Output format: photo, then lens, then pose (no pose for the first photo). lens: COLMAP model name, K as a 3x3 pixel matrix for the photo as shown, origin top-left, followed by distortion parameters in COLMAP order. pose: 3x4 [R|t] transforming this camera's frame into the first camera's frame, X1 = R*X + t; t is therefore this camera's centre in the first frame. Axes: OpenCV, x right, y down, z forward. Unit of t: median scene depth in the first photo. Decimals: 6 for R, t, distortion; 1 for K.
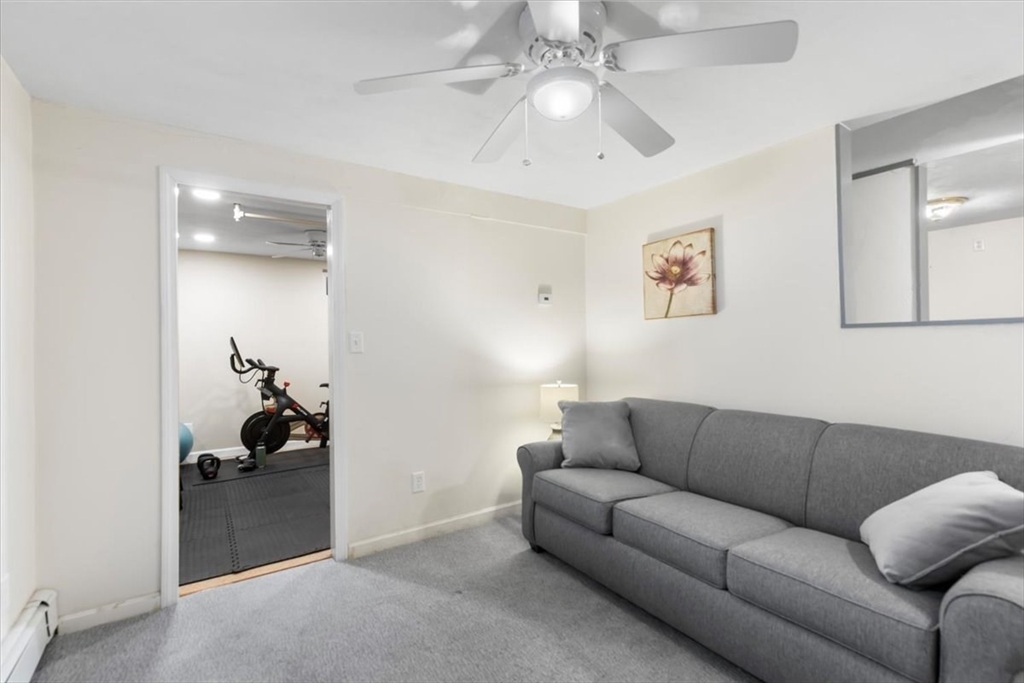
lens RADIAL K [[471.1, 0, 512.0], [0, 471.1, 341.5], [0, 0, 1]] dist [-0.003257, -0.000940]
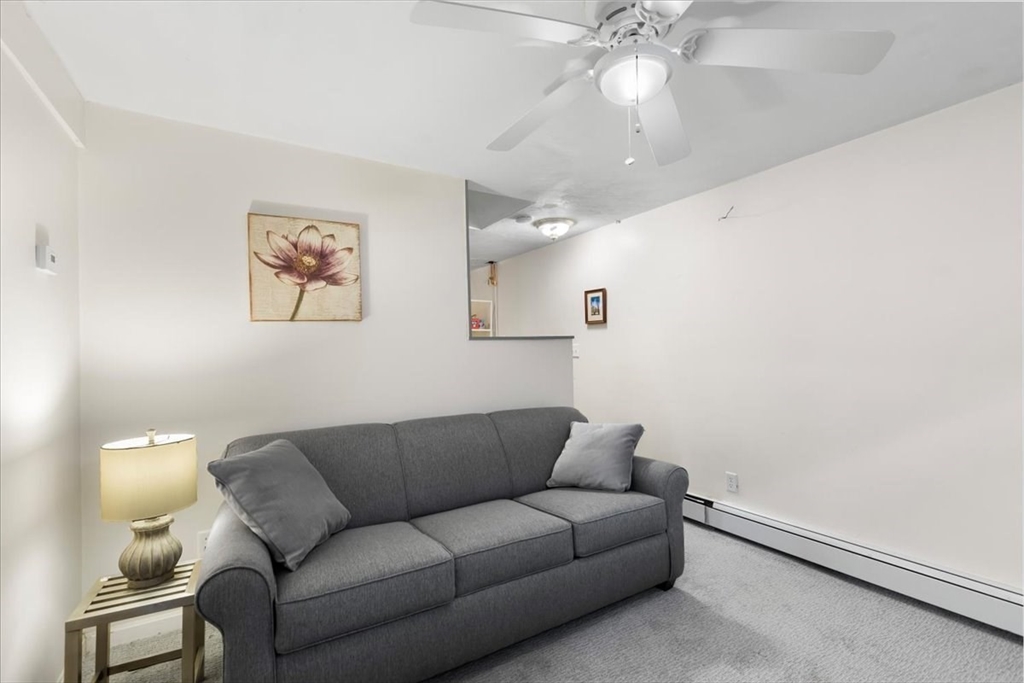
lens RADIAL K [[471.1, 0, 512.0], [0, 471.1, 341.5], [0, 0, 1]] dist [-0.003257, -0.000940]
pose [[0.022252, 0.024395, 0.999455, -0.439123], [0.012680, 0.999615, -0.024681, 0.005837], [-0.999672, 0.013222, 0.021934, 0.665796]]
